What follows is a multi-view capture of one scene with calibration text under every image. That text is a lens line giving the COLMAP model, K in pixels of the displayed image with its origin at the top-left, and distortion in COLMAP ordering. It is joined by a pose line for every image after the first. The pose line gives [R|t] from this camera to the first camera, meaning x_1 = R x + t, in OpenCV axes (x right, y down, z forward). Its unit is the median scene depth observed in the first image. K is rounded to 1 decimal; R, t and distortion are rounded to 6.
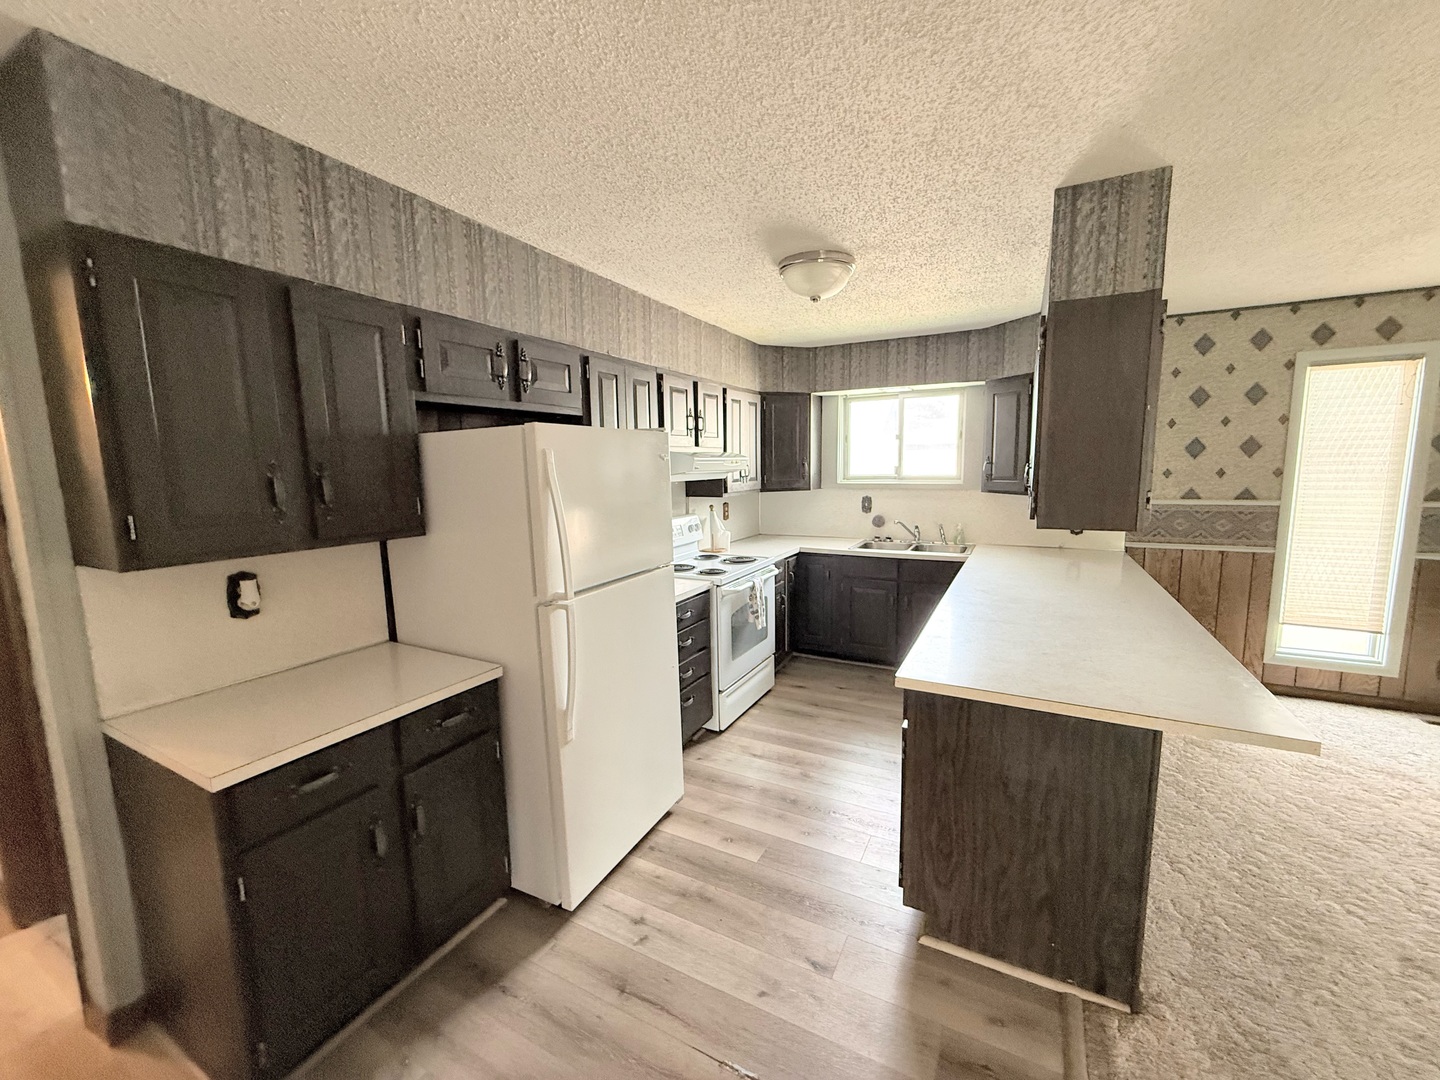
lens RADIAL K [[576.4, 0, 715.6], [0, 576.4, 538.5], [0, 0, 1]] dist [0.003221, 0.000027]
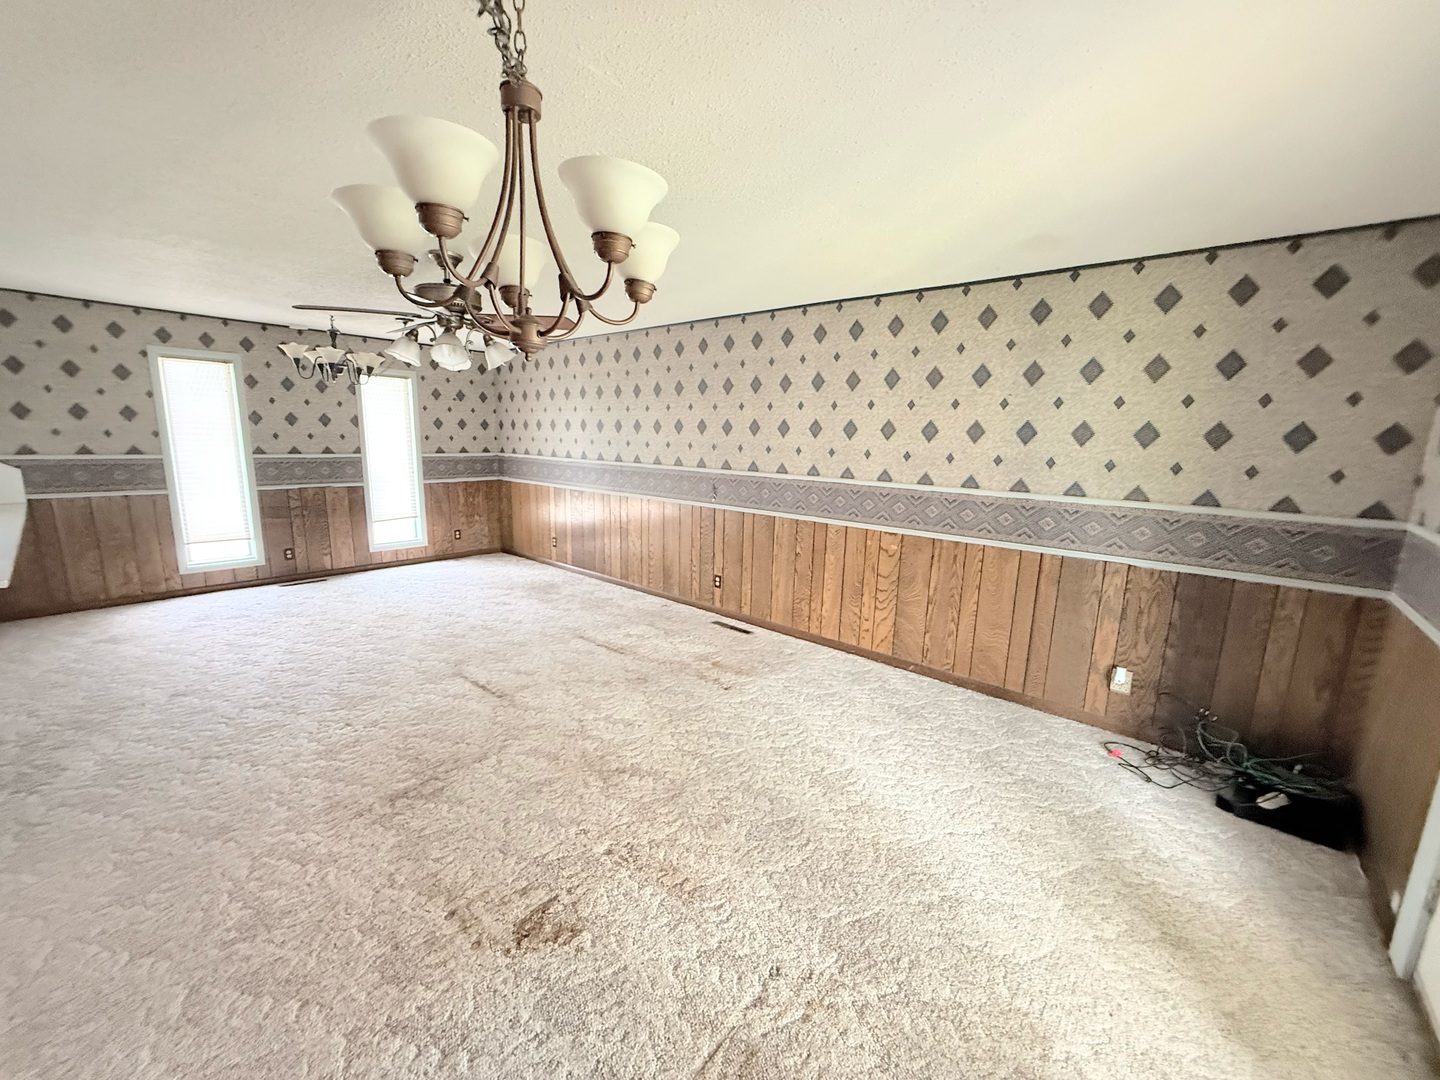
lens RADIAL K [[576.4, 0, 717.6], [0, 576.4, 543.5], [0, 0, 1]] dist [0.003221, 0.000027]
pose [[0.235669, -0.155994, 0.959232, -0.056648], [0.090353, 0.986275, 0.138194, 0.070668], [-0.967624, 0.054101, 0.246529, -0.592571]]
